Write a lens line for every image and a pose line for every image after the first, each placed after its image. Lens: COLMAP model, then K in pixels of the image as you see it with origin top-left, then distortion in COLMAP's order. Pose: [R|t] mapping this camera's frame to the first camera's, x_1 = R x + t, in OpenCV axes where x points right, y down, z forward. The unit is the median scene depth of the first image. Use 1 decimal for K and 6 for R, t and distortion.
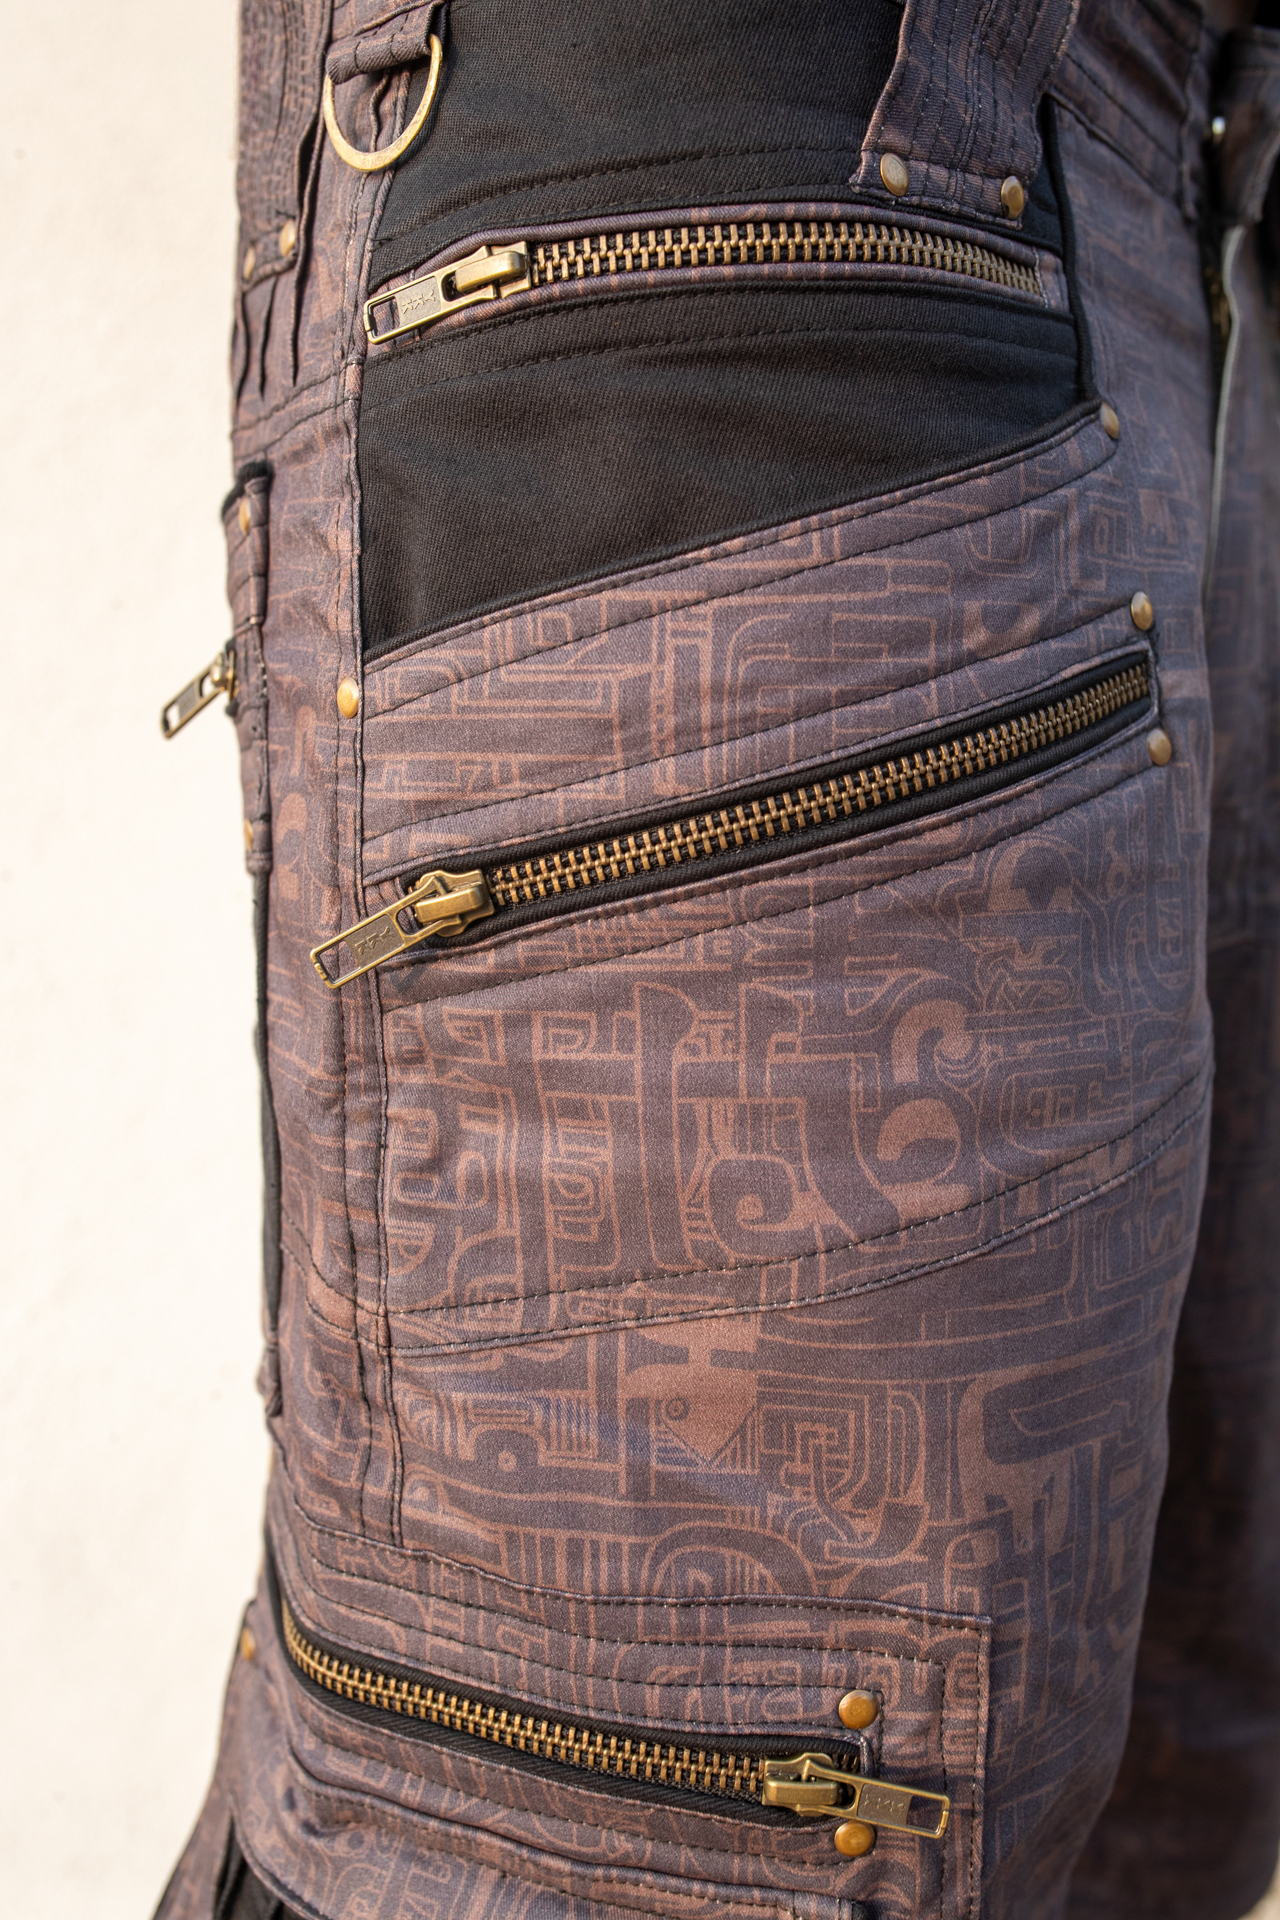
lens RADIAL K [[1888.2, 0, 473.3], [0, 1888.2, 961.6], [0, 0, 1]] dist [-0.016607, -0.004728]
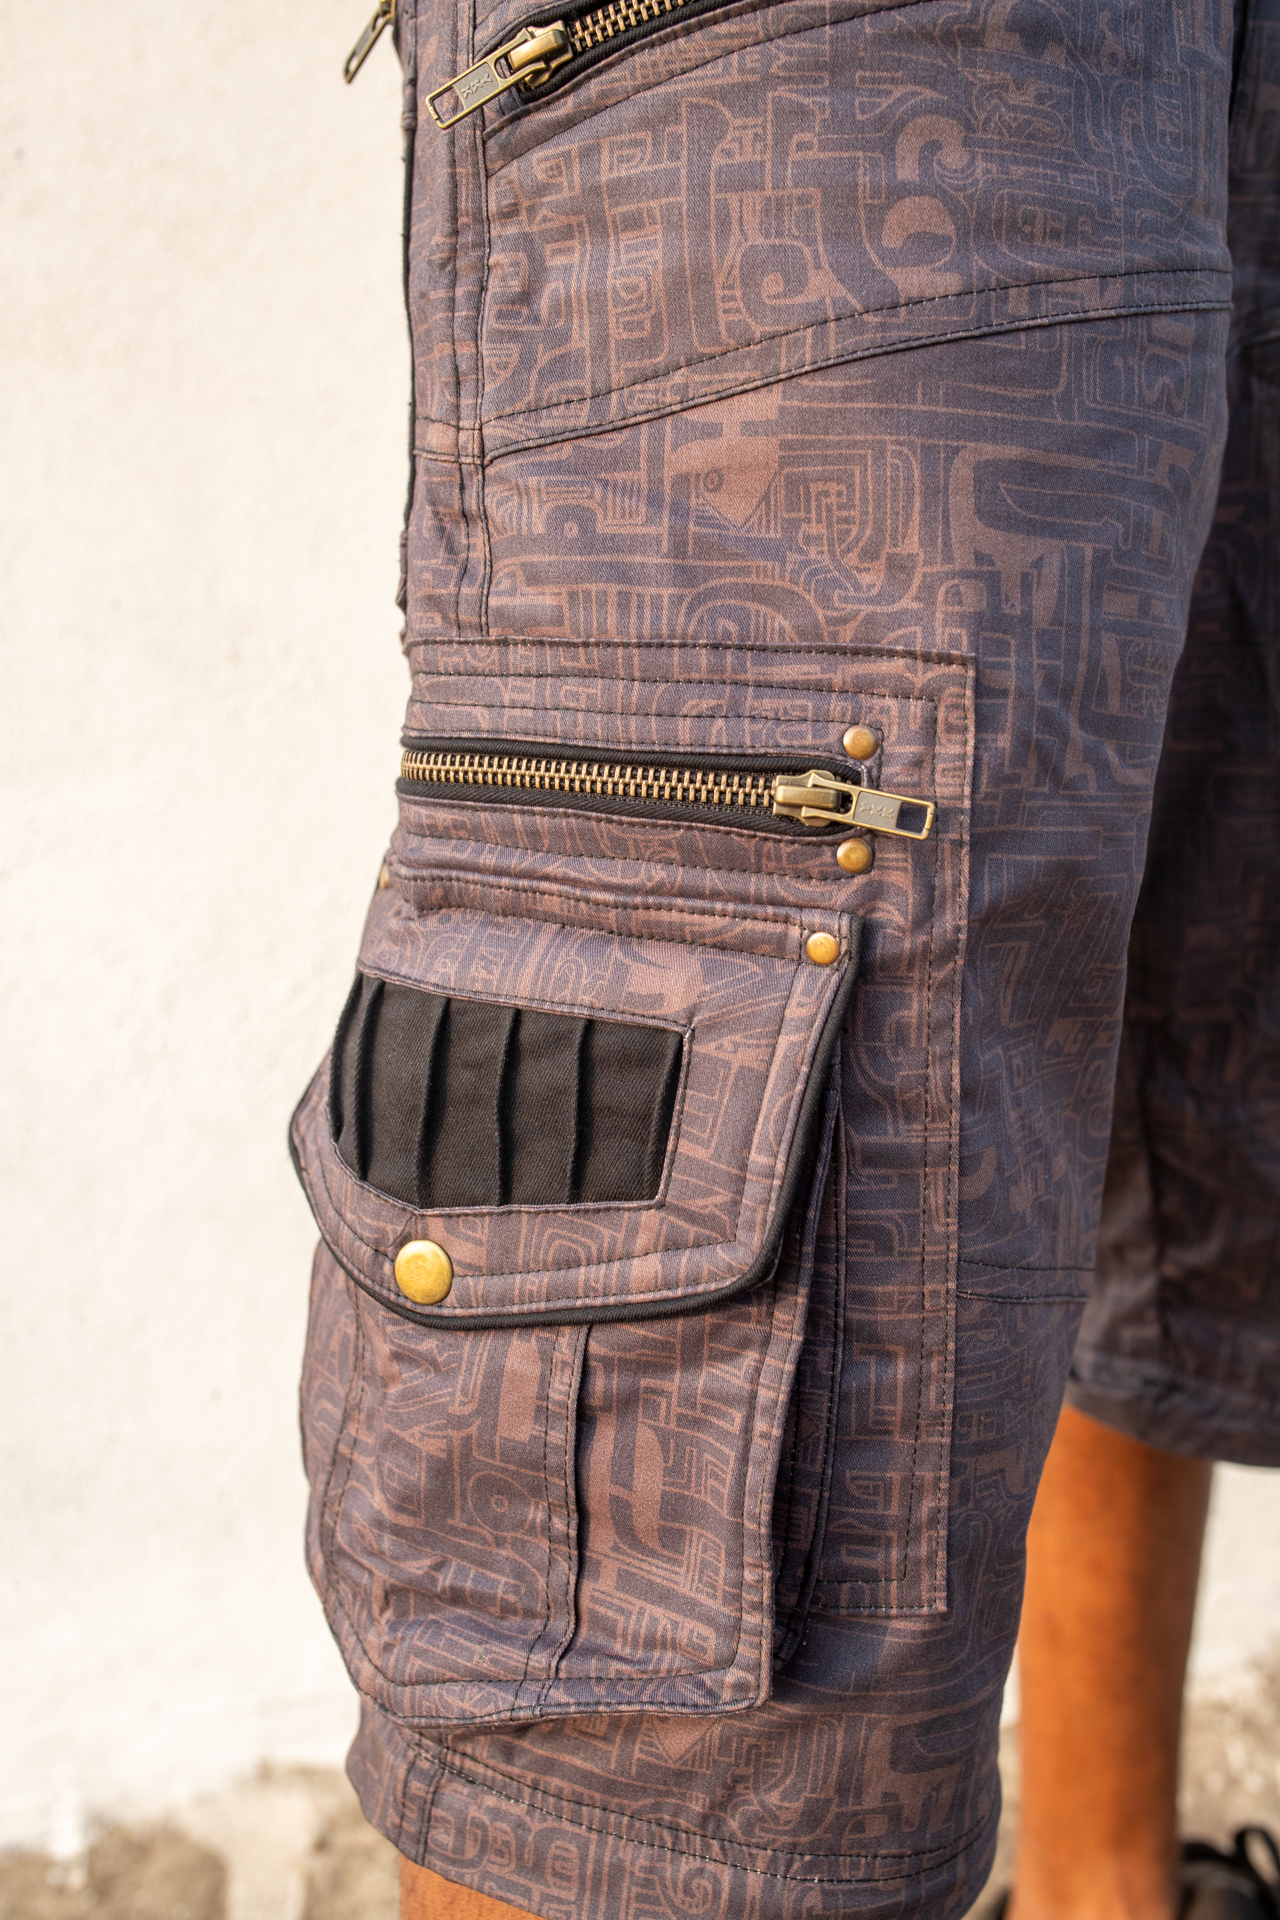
lens RADIAL K [[1888.2, 0, 473.3], [0, 1888.2, 961.6], [0, 0, 1]] dist [-0.016607, -0.004728]
pose [[0.987390, 0.038797, -0.153482, 0.153198], [-0.046316, 0.997880, -0.045720, 0.602737], [0.151383, 0.052252, 0.987093, -0.188990]]
